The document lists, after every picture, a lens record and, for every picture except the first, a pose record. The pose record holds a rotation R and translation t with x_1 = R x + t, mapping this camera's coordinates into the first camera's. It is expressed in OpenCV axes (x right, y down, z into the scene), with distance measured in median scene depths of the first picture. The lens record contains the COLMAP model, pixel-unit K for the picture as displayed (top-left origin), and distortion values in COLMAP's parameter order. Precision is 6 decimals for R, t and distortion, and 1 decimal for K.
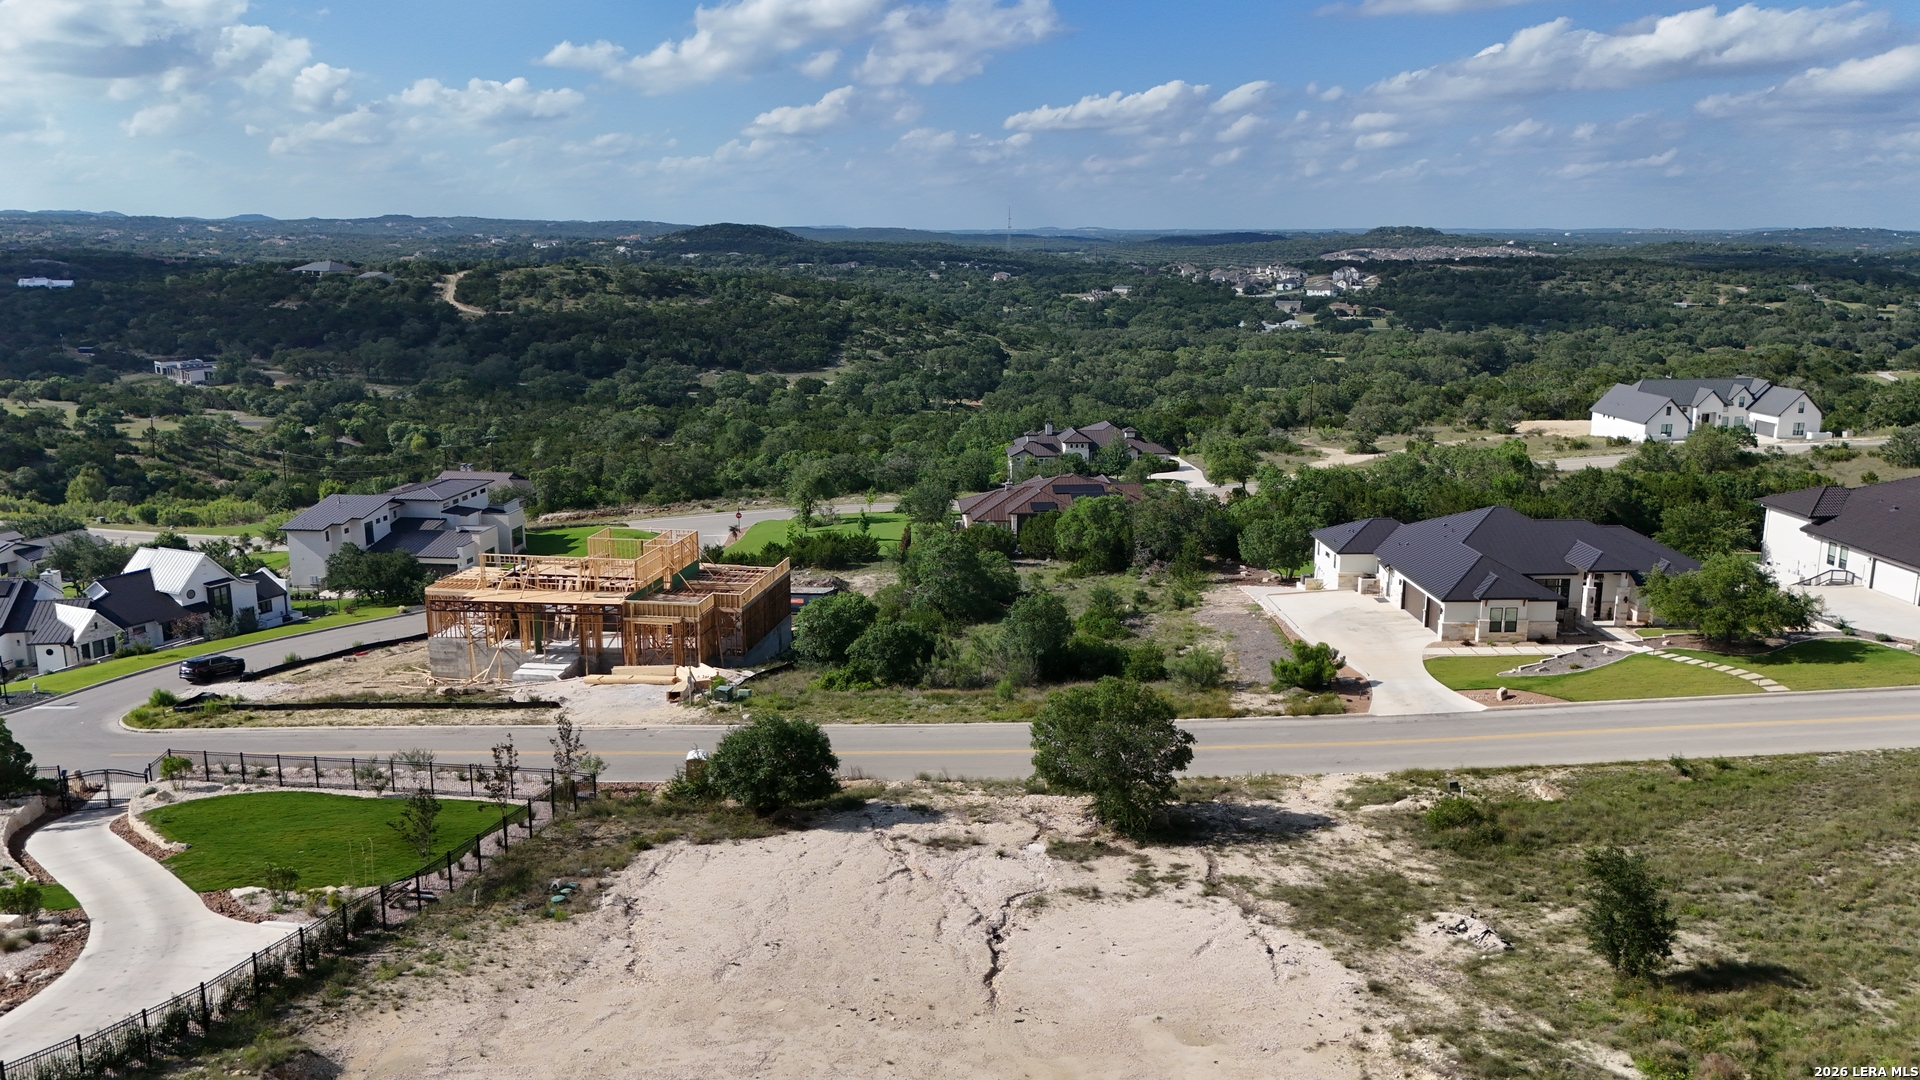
lens RADIAL K [[1411.8, 0, 967.5], [0, 1411.8, 538.3], [0, 0, 1]] dist [0.063219, -0.058137]
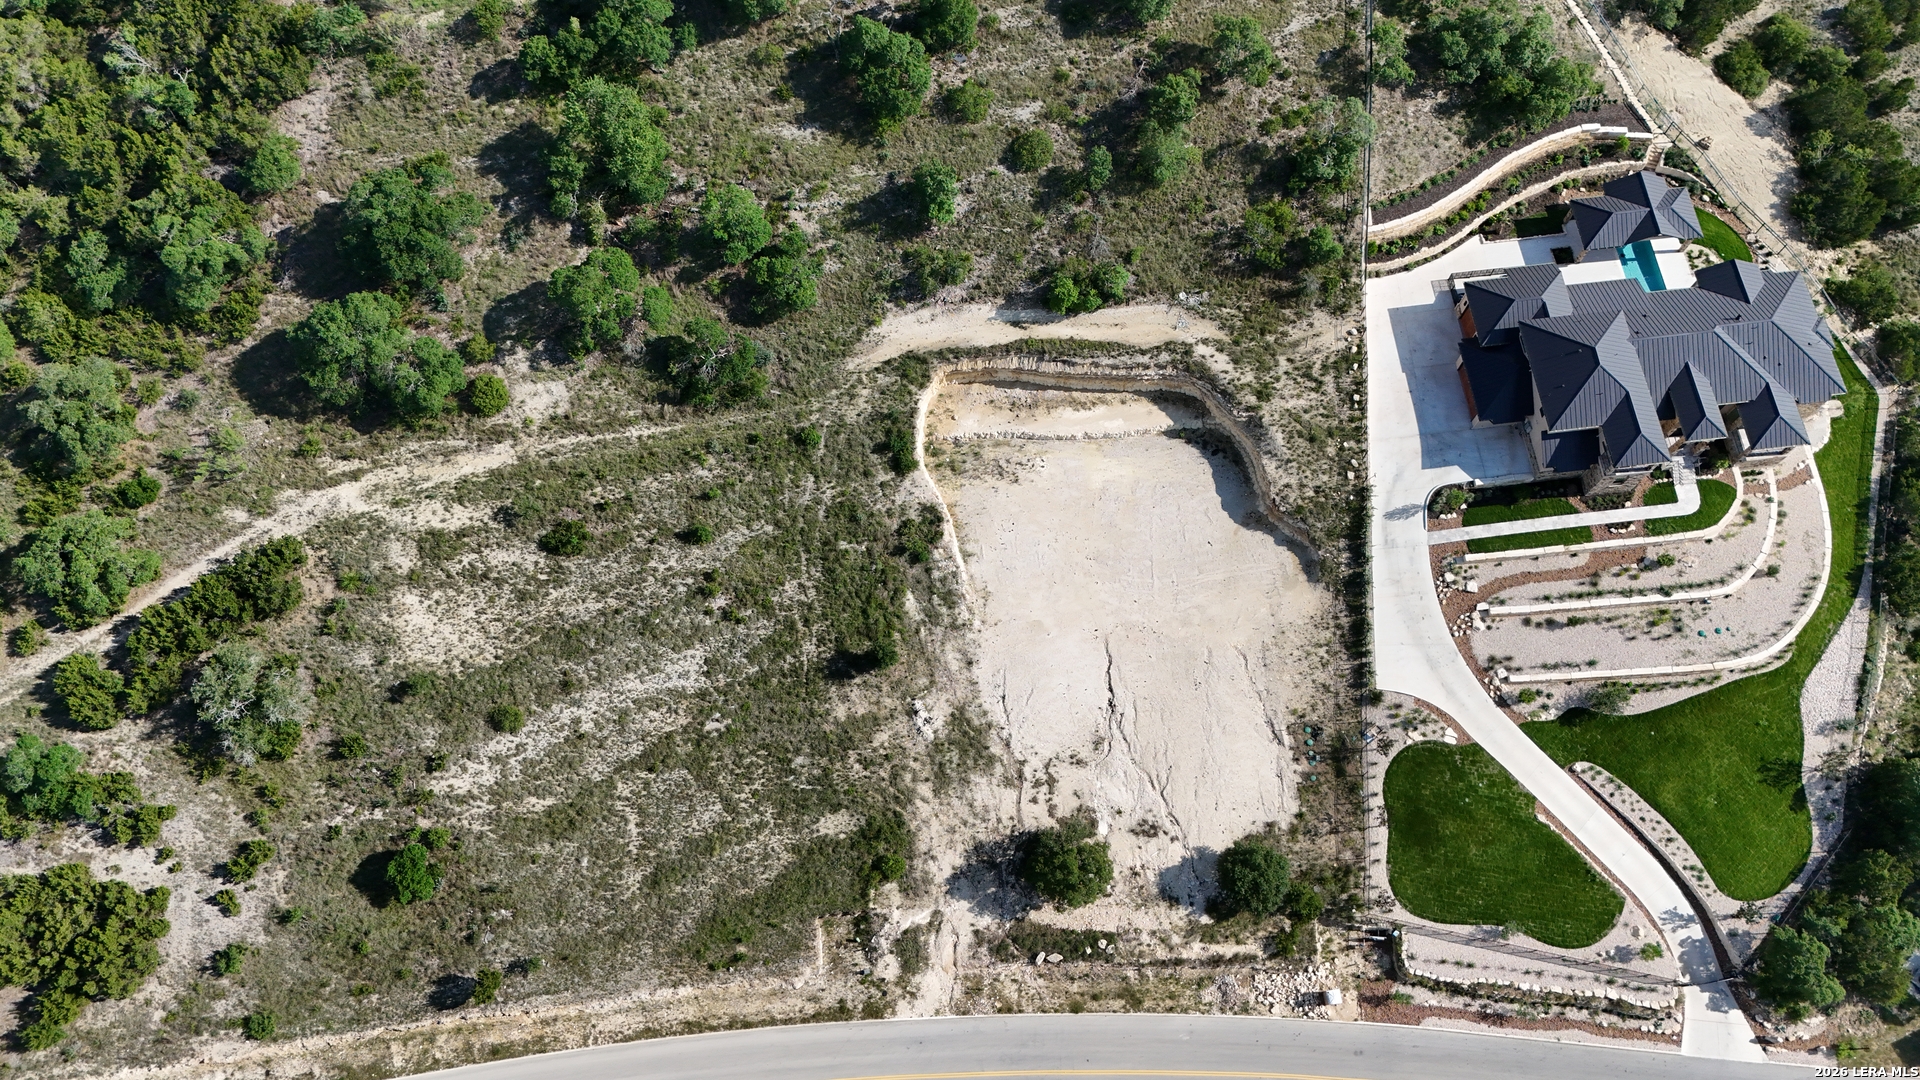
lens RADIAL K [[1411.8, 0, 977.2], [0, 1411.8, 543.2], [0, 0, 1]] dist [0.063219, -0.058137]
pose [[-0.995964, 0.082001, -0.036492, 0.336038], [-0.022524, 0.165212, 0.986001, -2.293109], [0.086882, 0.982843, -0.162698, 1.150371]]
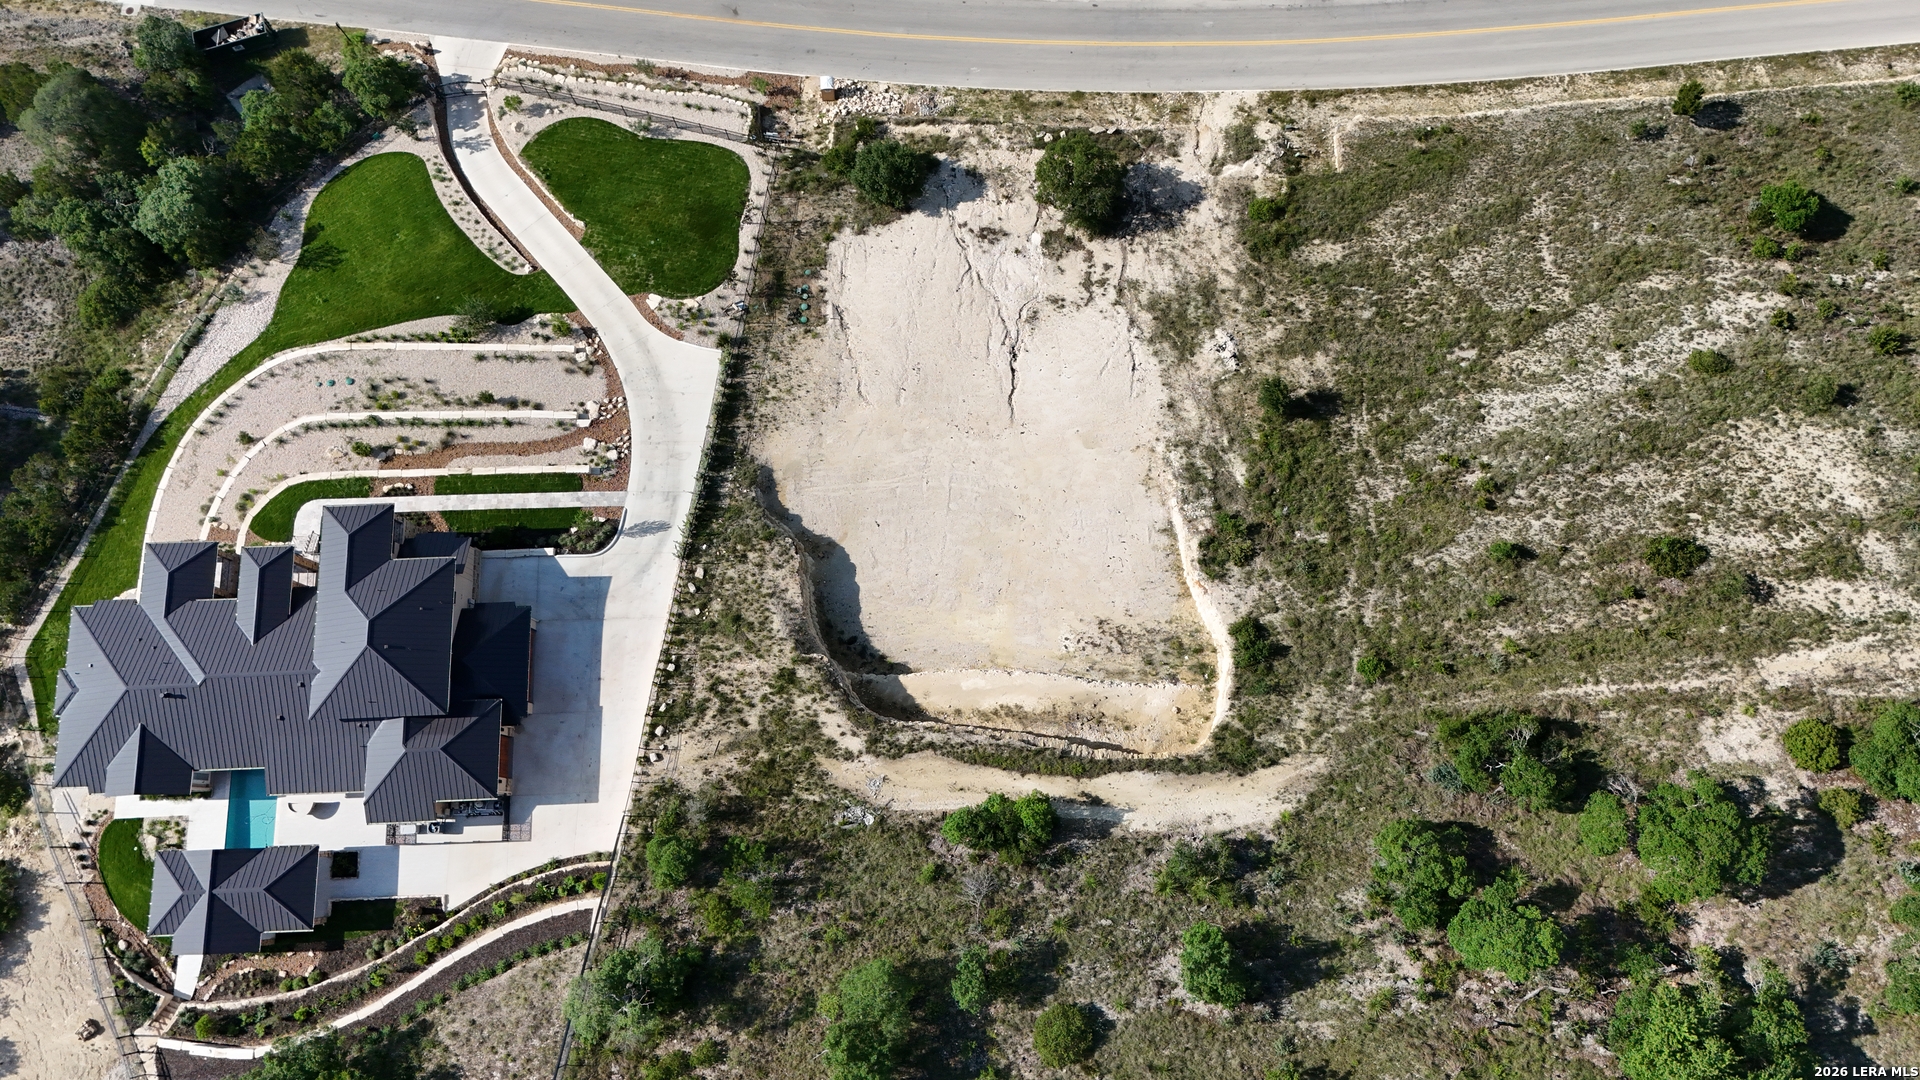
lens RADIAL K [[1411.8, 0, 953.5], [0, 1411.8, 536.8], [0, 0, 1]] dist [0.063219, -0.058137]
pose [[0.999273, -0.012714, -0.035941, 0.001492], [0.037961, 0.418567, 0.907392, -1.691516], [0.003507, -0.908097, 0.418745, -0.202092]]
